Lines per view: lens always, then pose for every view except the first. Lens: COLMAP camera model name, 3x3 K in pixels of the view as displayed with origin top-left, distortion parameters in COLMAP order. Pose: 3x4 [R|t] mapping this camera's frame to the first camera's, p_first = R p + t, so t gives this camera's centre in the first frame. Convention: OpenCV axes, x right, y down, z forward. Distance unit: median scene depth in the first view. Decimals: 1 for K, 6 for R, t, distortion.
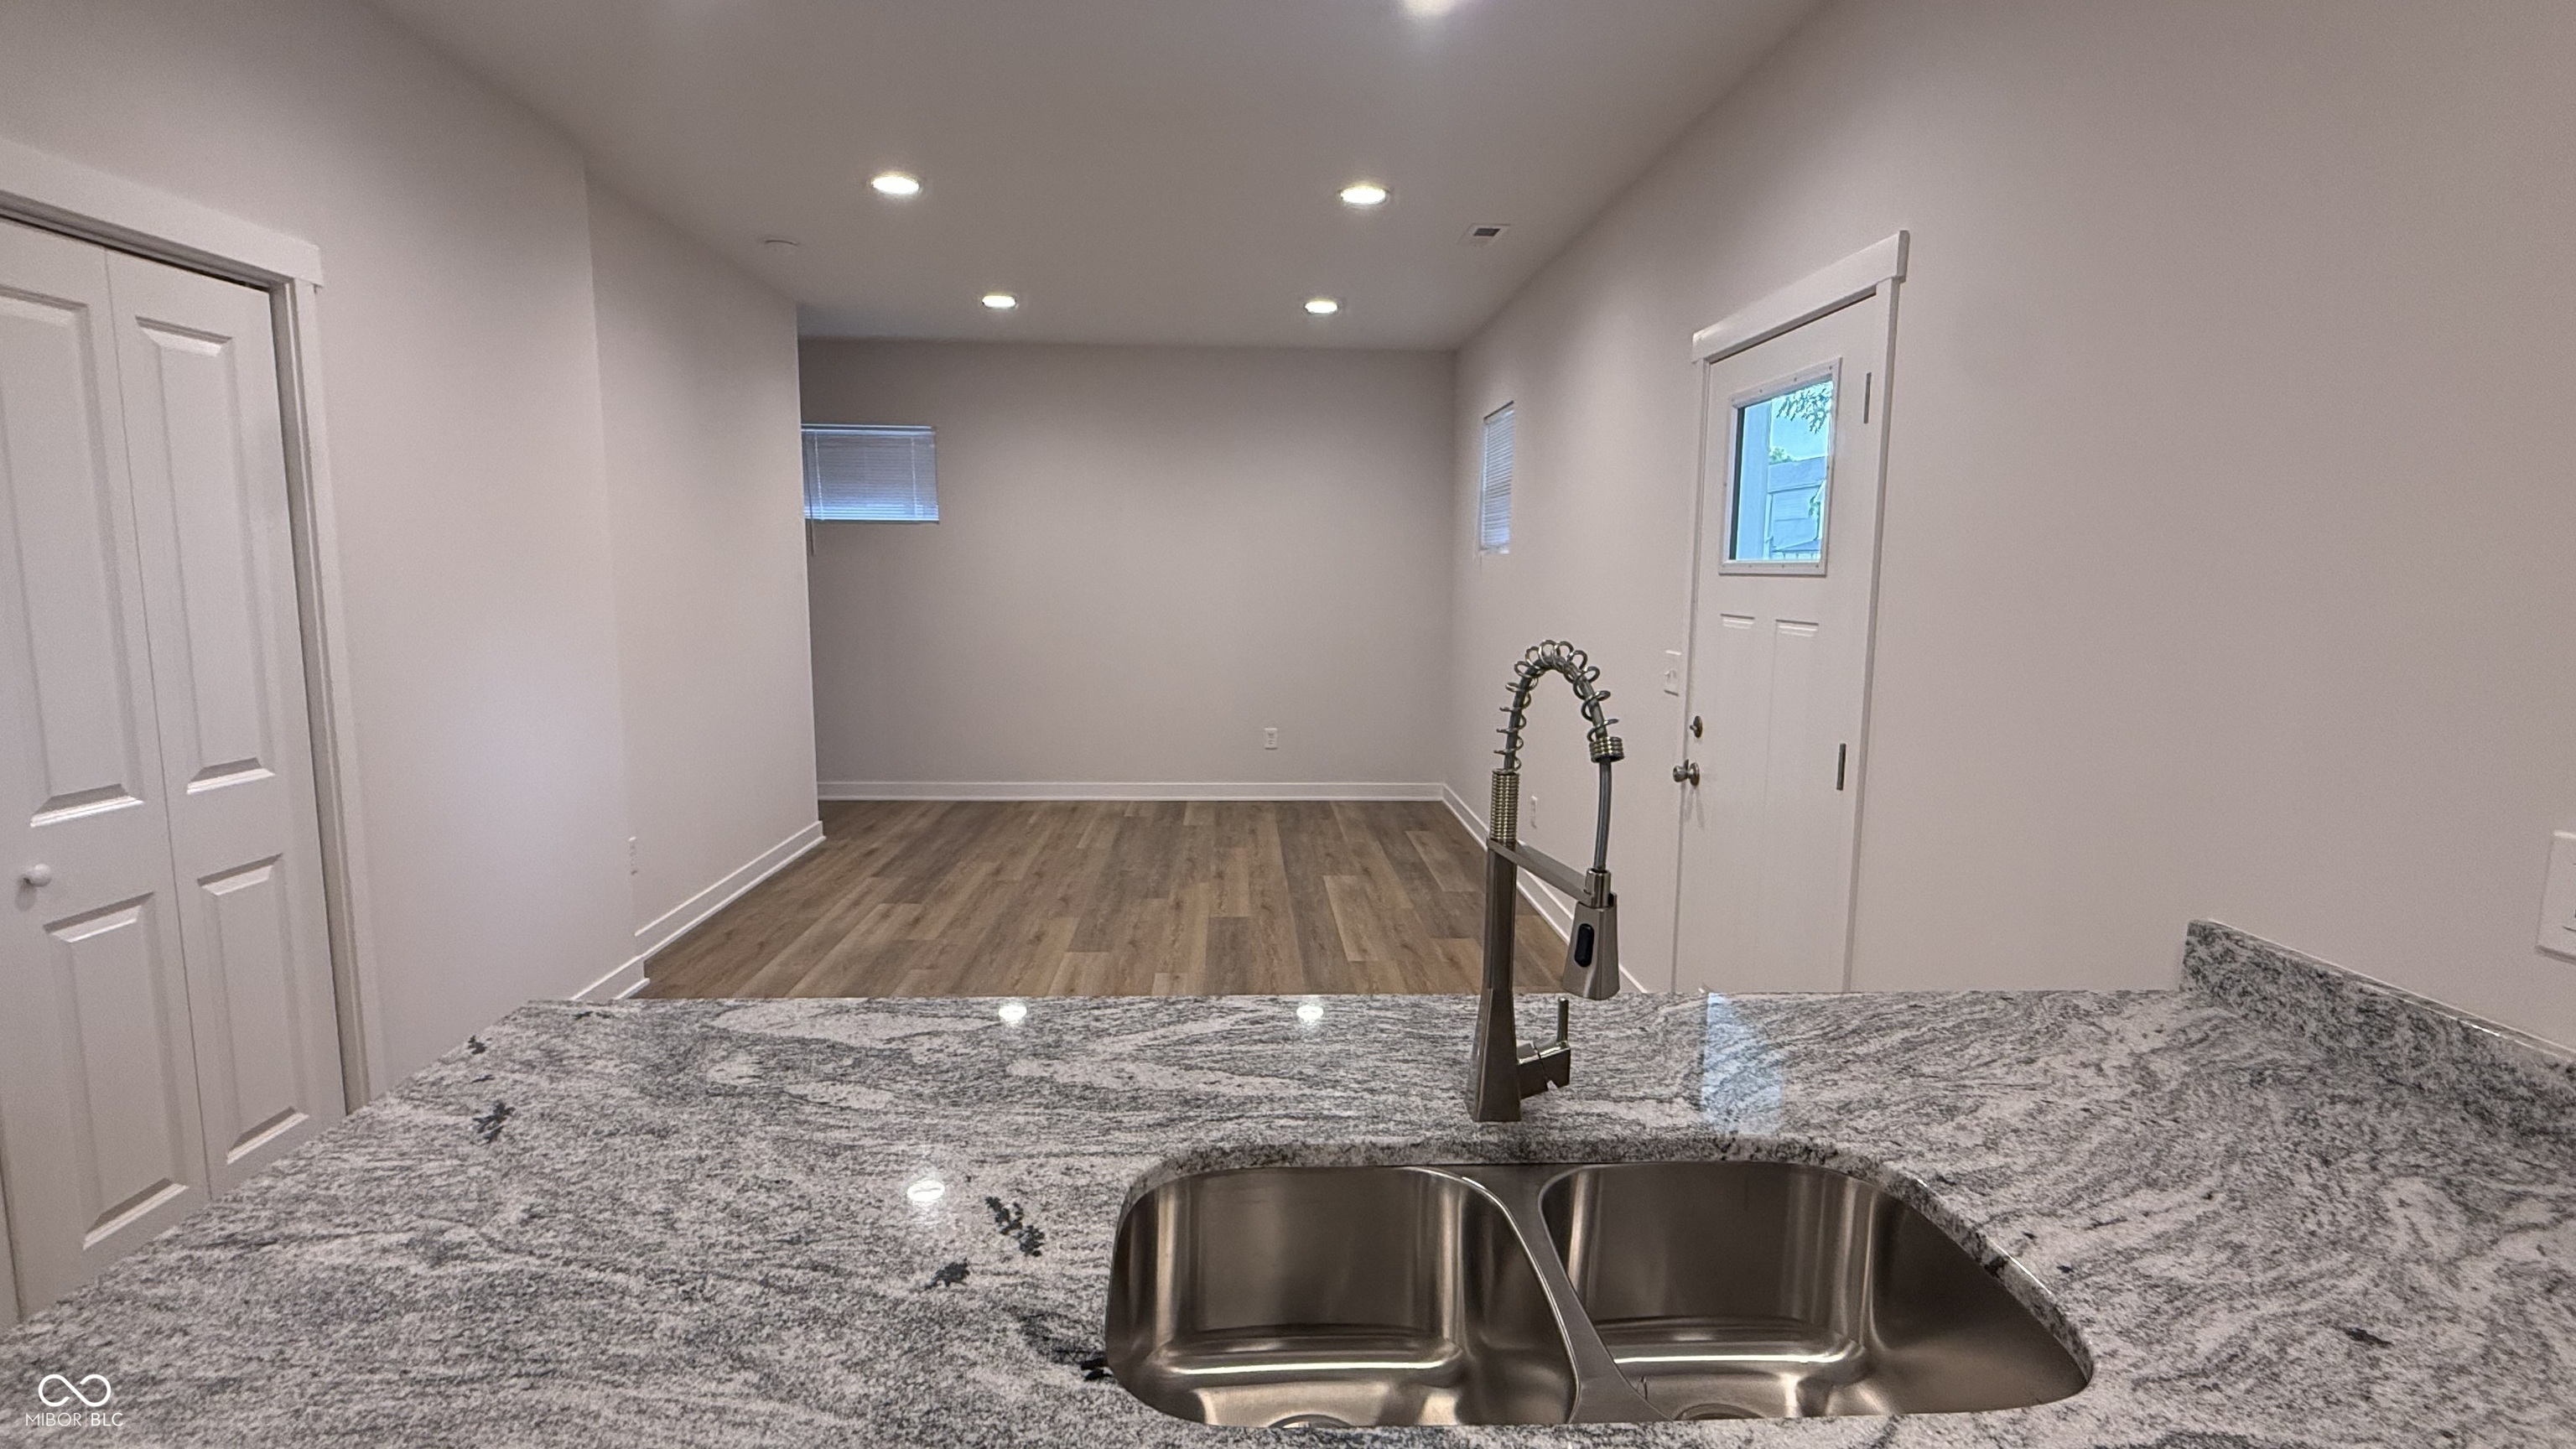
lens RADIAL K [[1195.8, 0, 1286.0], [0, 1195.8, 730.0], [0, 0, 1]] dist [0.001204, -0.000334]
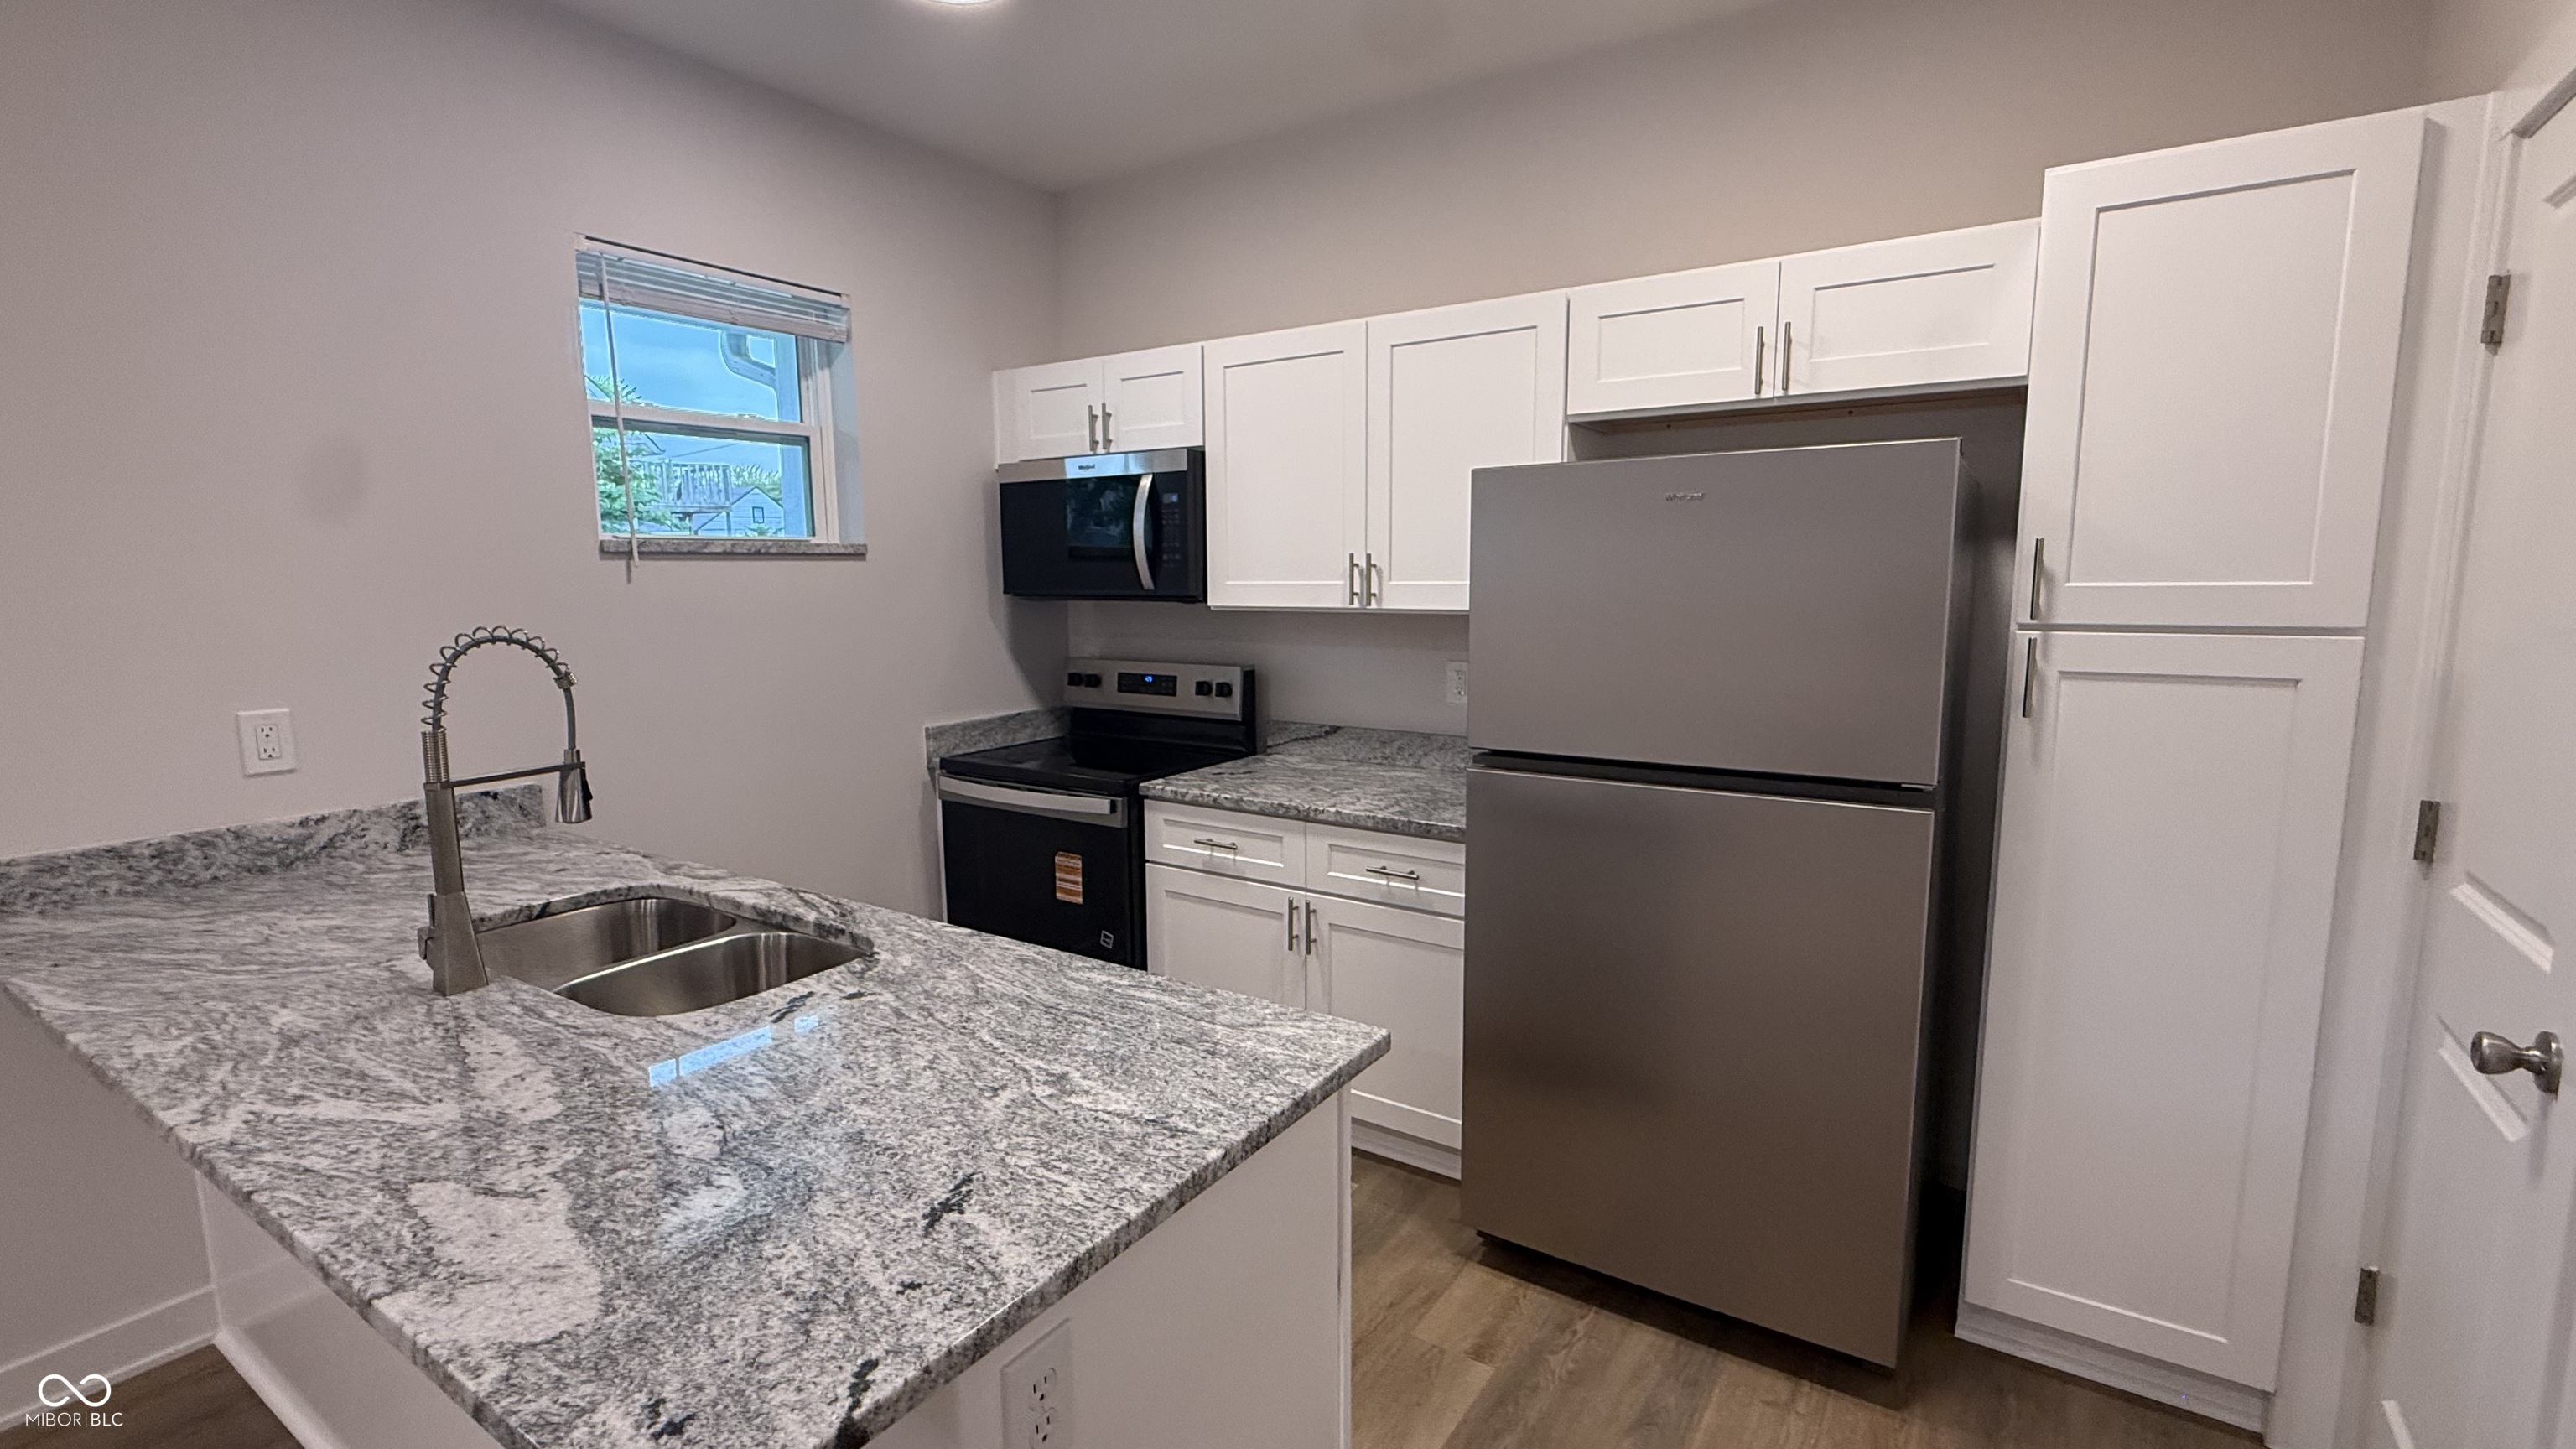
lens RADIAL K [[1136.1, 0, 1288.0], [0, 1136.1, 720.3], [0, 0, 1]] dist [0.001654, -0.000365]
pose [[-0.808865, -0.080466, 0.582462, -1.245713], [0.079552, 0.966508, 0.243994, -0.198637], [-0.582588, 0.243695, -0.775374, 1.330033]]
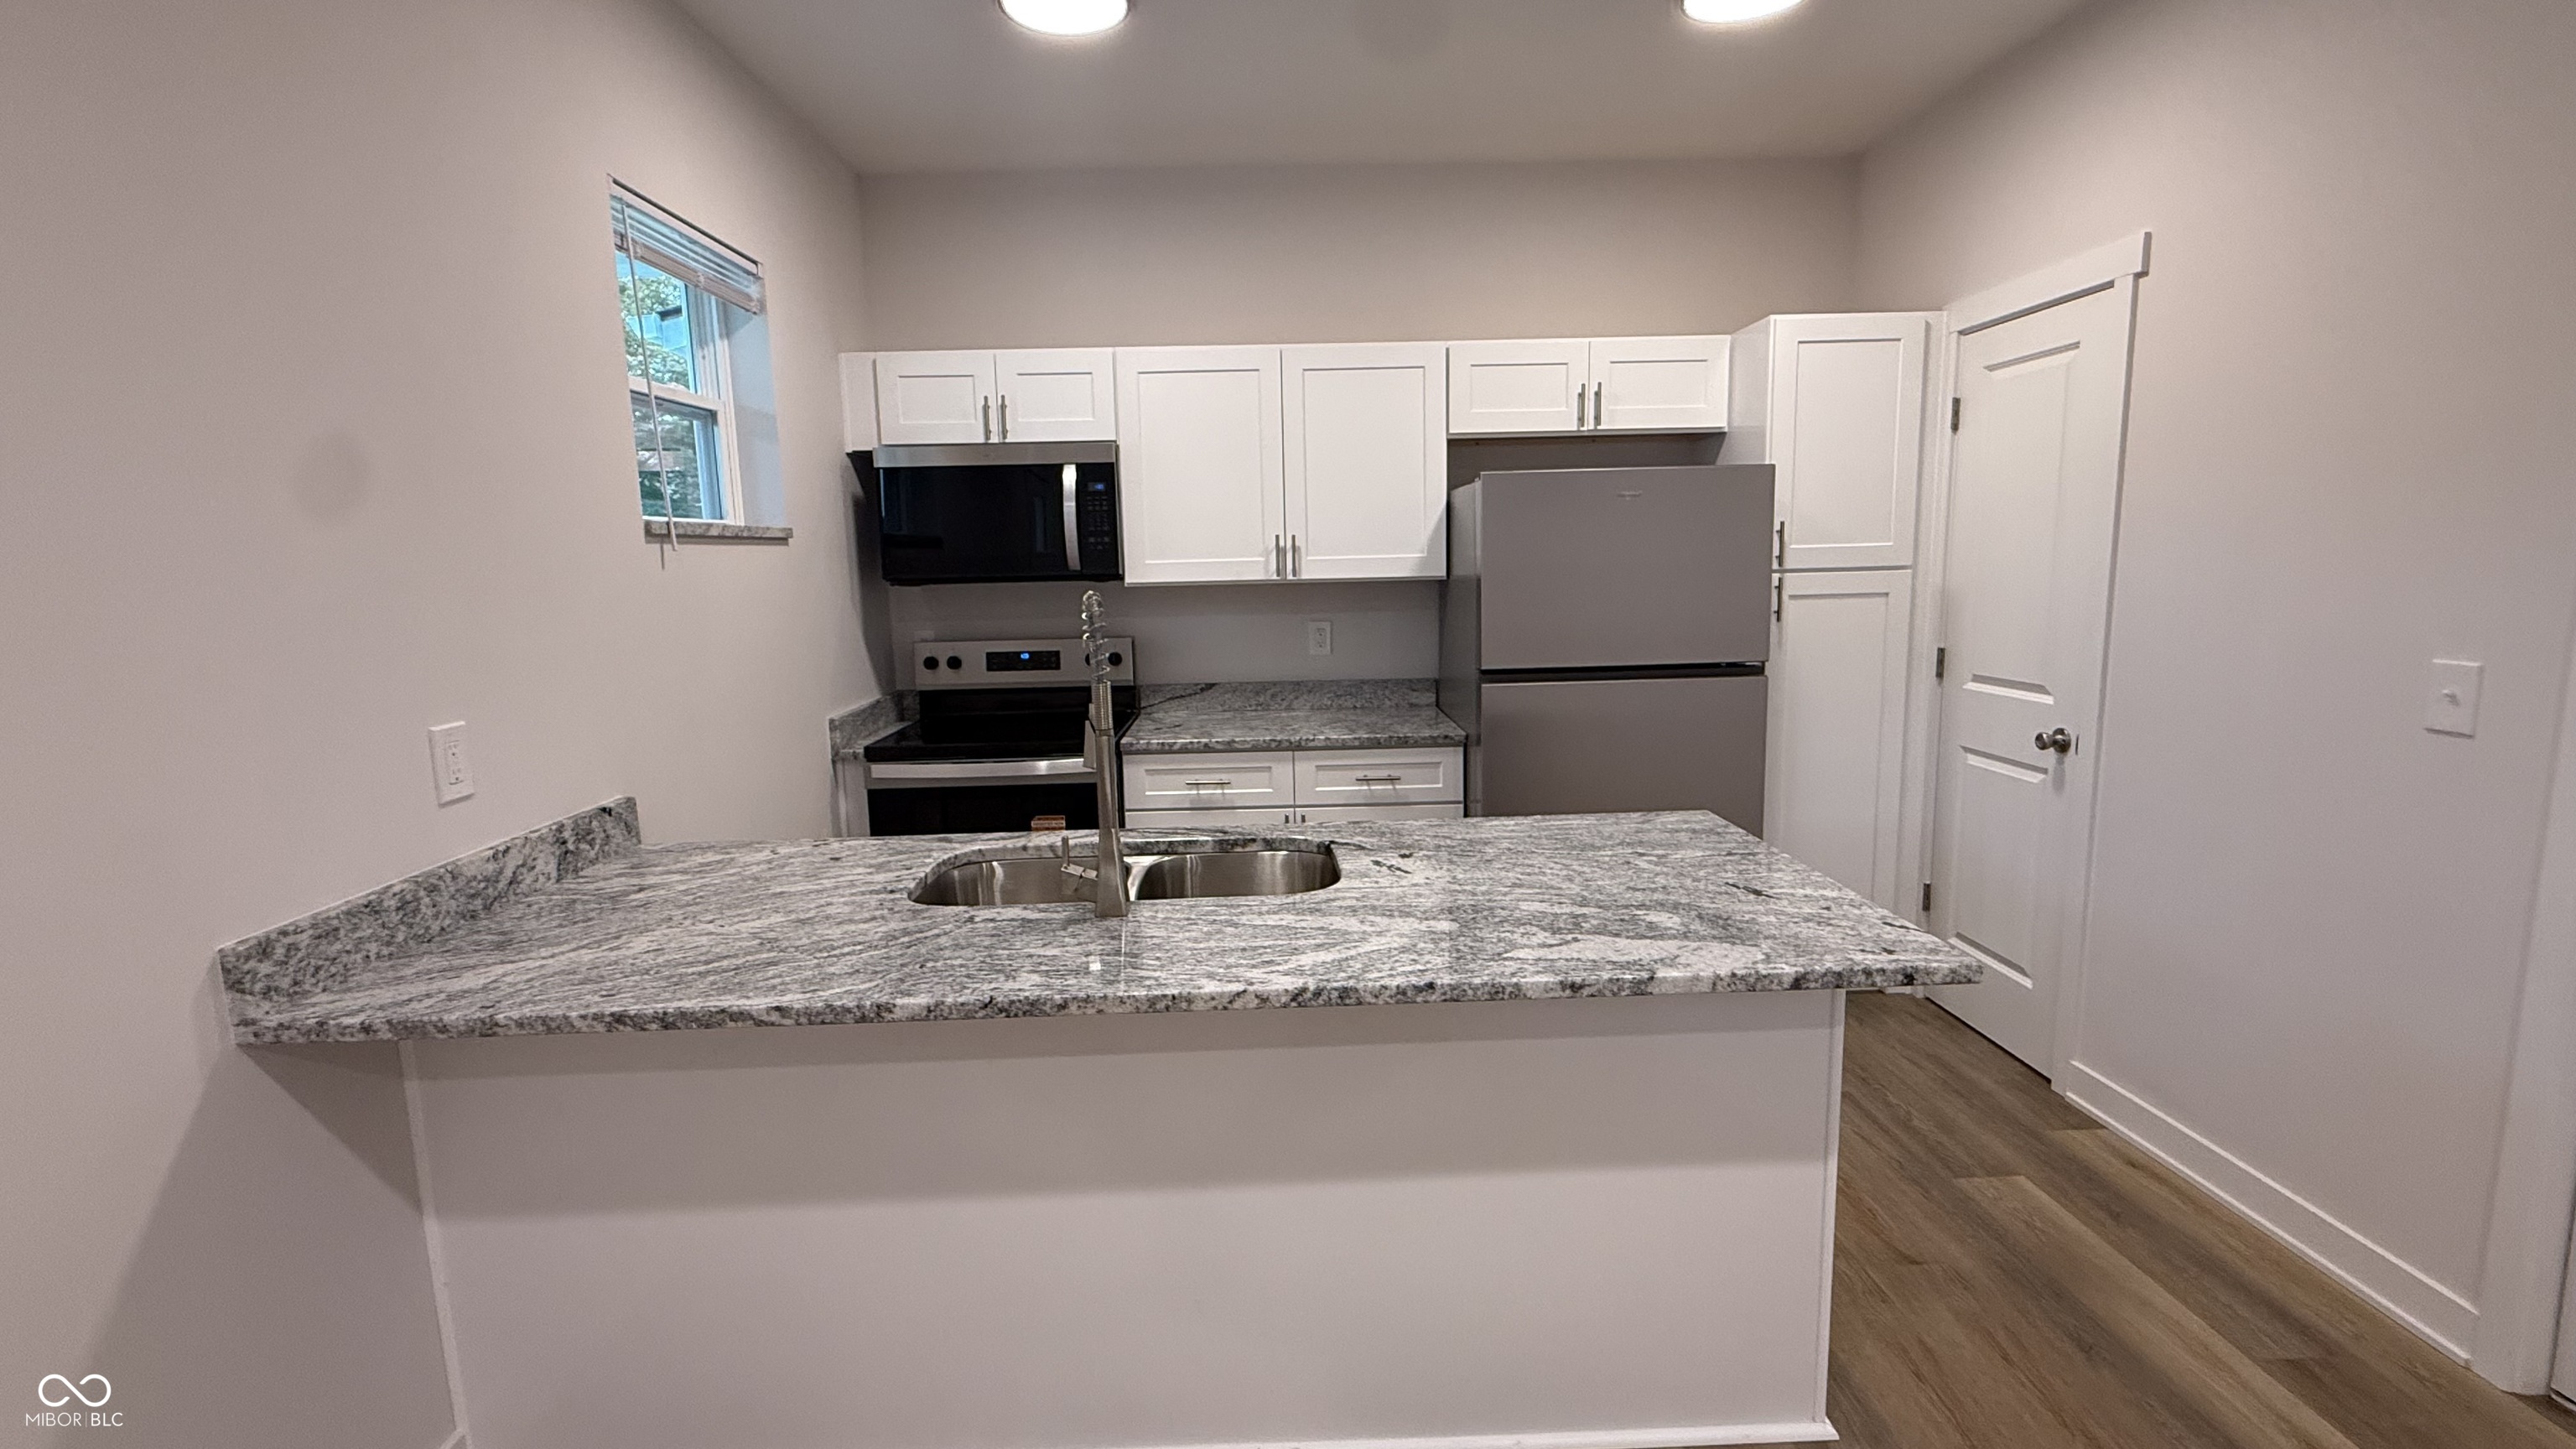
lens RADIAL K [[1136.1, 0, 1295.2], [0, 1136.1, 713.6], [0, 0, 1]] dist [0.001654, -0.000365]
pose [[-0.999776, 0.011567, 0.017715, -0.080737], [0.015971, 0.961786, 0.273338, -0.297586], [-0.013876, 0.273559, -0.961755, 2.227758]]
